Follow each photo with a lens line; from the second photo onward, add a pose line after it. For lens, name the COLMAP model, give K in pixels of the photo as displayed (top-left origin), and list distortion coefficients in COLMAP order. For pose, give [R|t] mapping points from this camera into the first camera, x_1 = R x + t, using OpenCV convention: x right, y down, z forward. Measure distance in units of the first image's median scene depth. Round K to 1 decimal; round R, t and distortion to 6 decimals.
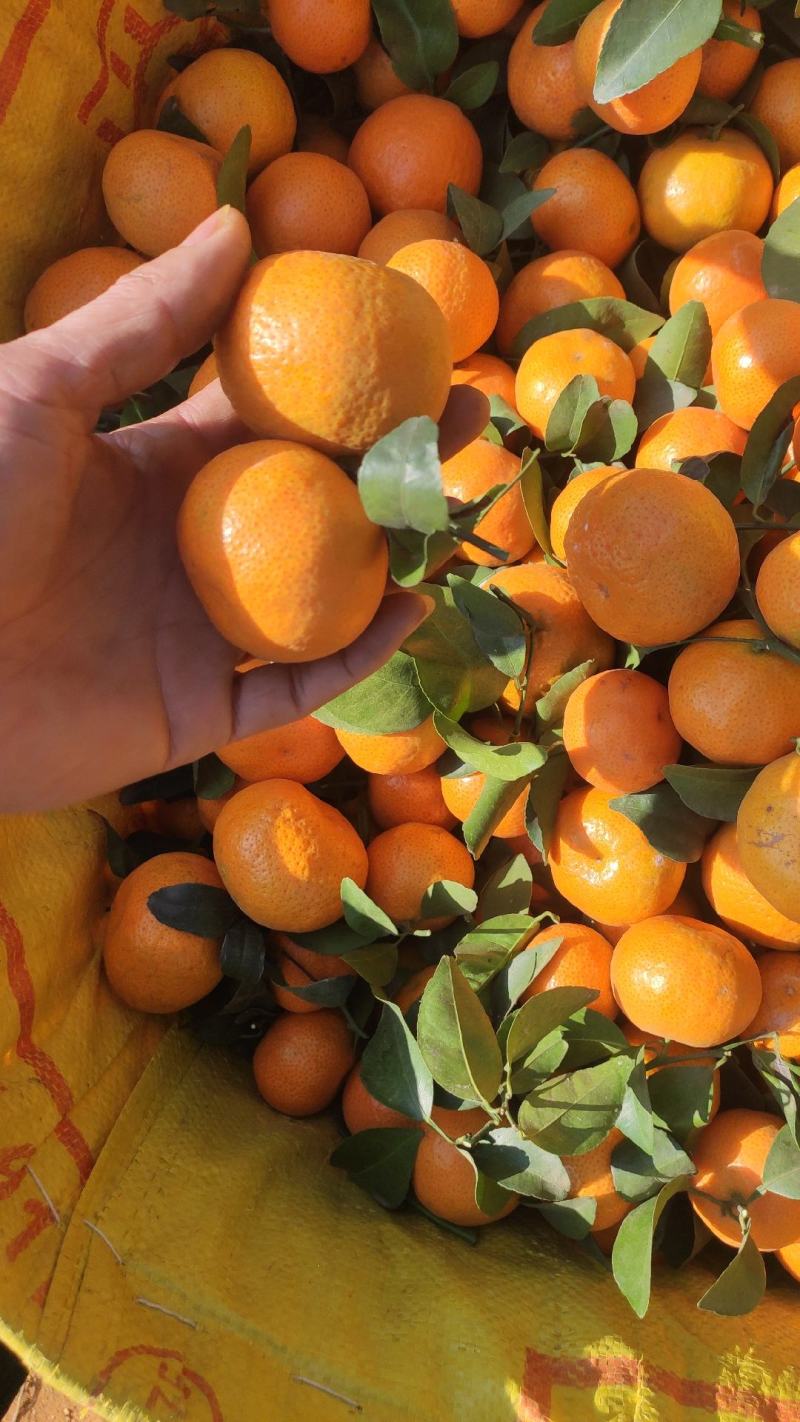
lens RADIAL K [[1066.3, 0, 400.0], [0, 1066.3, 711.0], [0, 0, 1]] dist [0.024614, -0.003562]
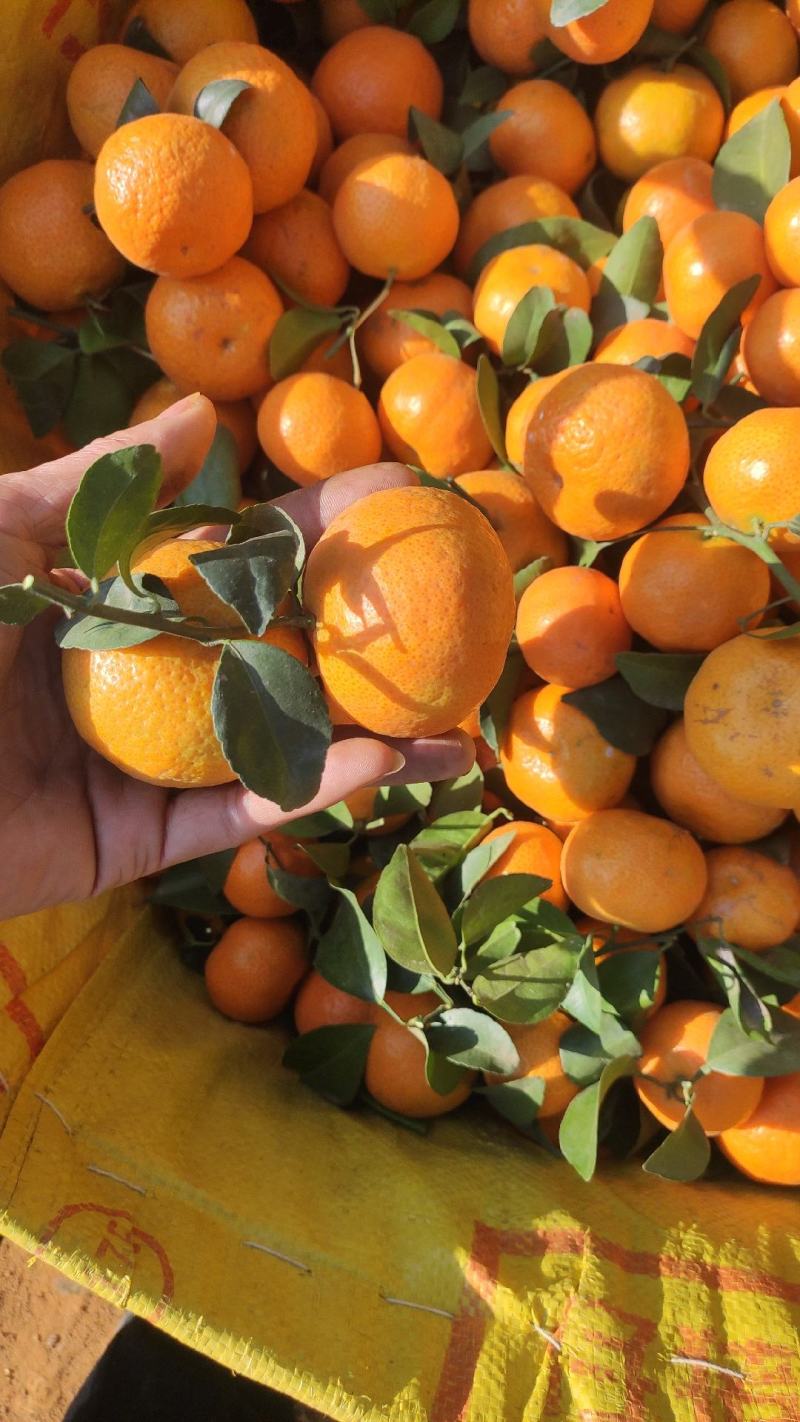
lens RADIAL K [[1066.3, 0, 400.0], [0, 1066.3, 711.0], [0, 0, 1]] dist [0.024614, -0.003562]
pose [[0.999038, 0.011417, 0.042342, -0.001191], [-0.010691, 0.999793, -0.017329, 0.120077], [-0.042531, 0.016860, 0.998953, -0.012043]]
